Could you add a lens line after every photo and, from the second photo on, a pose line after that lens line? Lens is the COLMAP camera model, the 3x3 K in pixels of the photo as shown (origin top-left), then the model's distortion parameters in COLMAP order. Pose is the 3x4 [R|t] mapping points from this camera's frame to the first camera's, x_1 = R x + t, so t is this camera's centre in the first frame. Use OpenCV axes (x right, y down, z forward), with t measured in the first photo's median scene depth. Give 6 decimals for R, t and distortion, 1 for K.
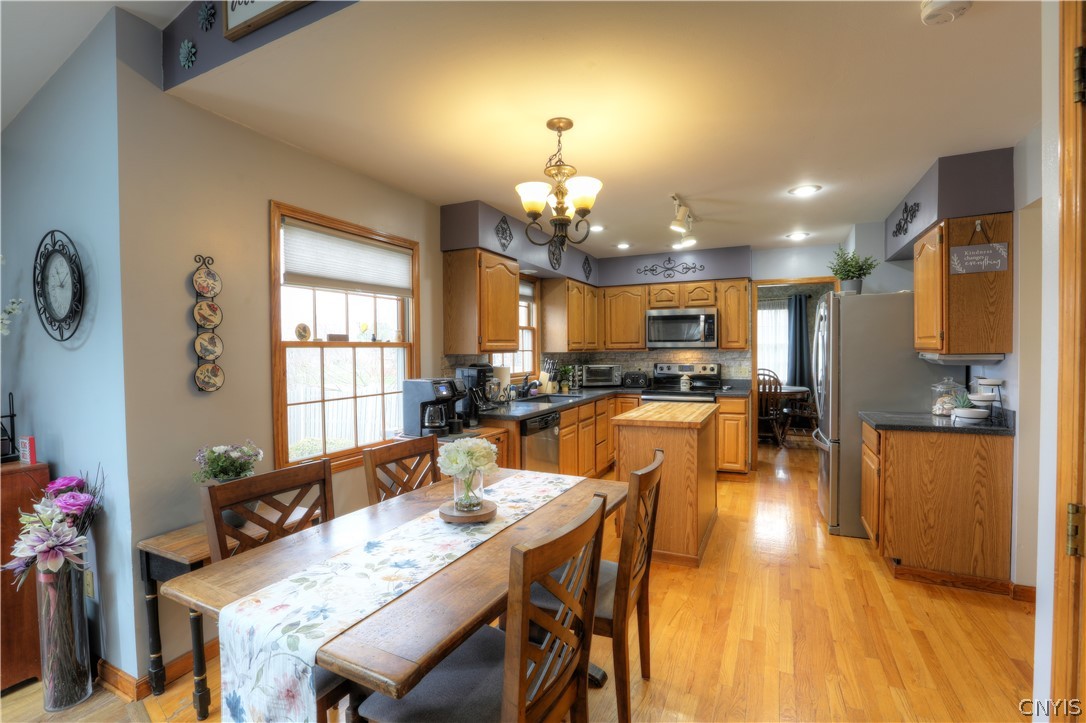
lens RADIAL K [[505.8, 0, 536.2], [0, 505.8, 359.7], [0, 0, 1]] dist [-0.030050, 0.001539]
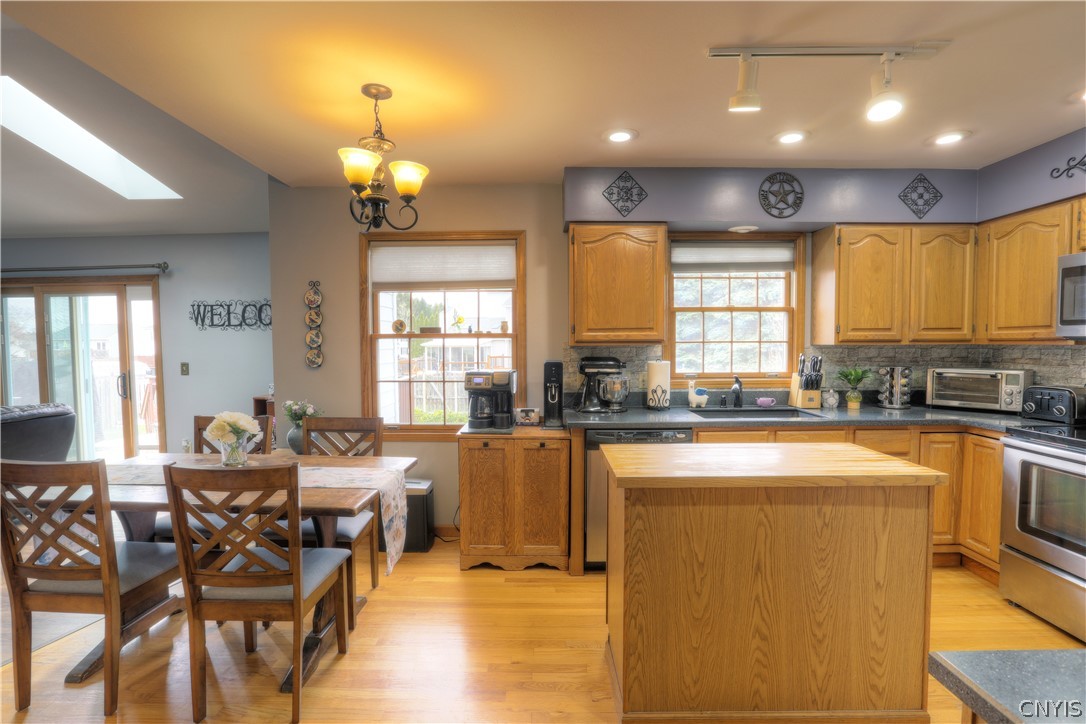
lens RADIAL K [[505.8, 0, 537.0], [0, 505.8, 357.1], [0, 0, 1]] dist [-0.030050, 0.001539]
pose [[0.428817, 0.035638, -0.902688, 0.659409], [-0.017076, 0.999363, 0.031343, -0.018380], [0.903230, 0.001974, 0.429153, 0.594292]]
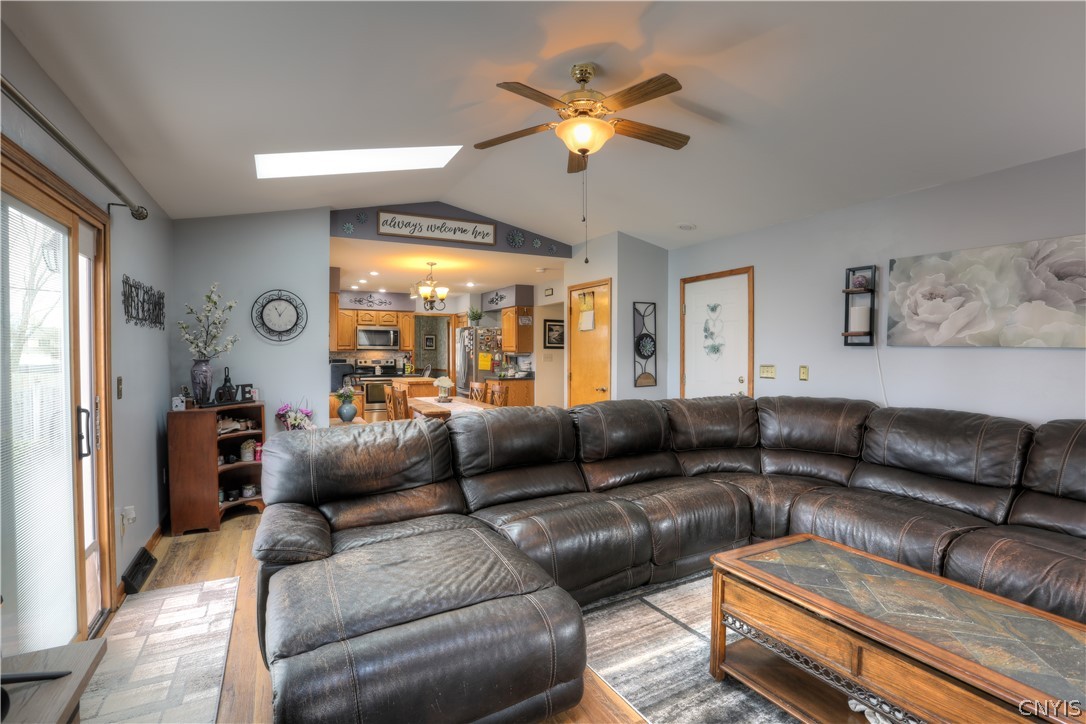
lens RADIAL K [[505.8, 0, 549.0], [0, 505.8, 359.3], [0, 0, 1]] dist [-0.030050, 0.001539]
pose [[0.580614, -0.003668, 0.814171, -1.319136], [0.009448, 0.999953, -0.002233, 0.031794], [-0.814124, 0.008989, 0.580621, -0.769657]]
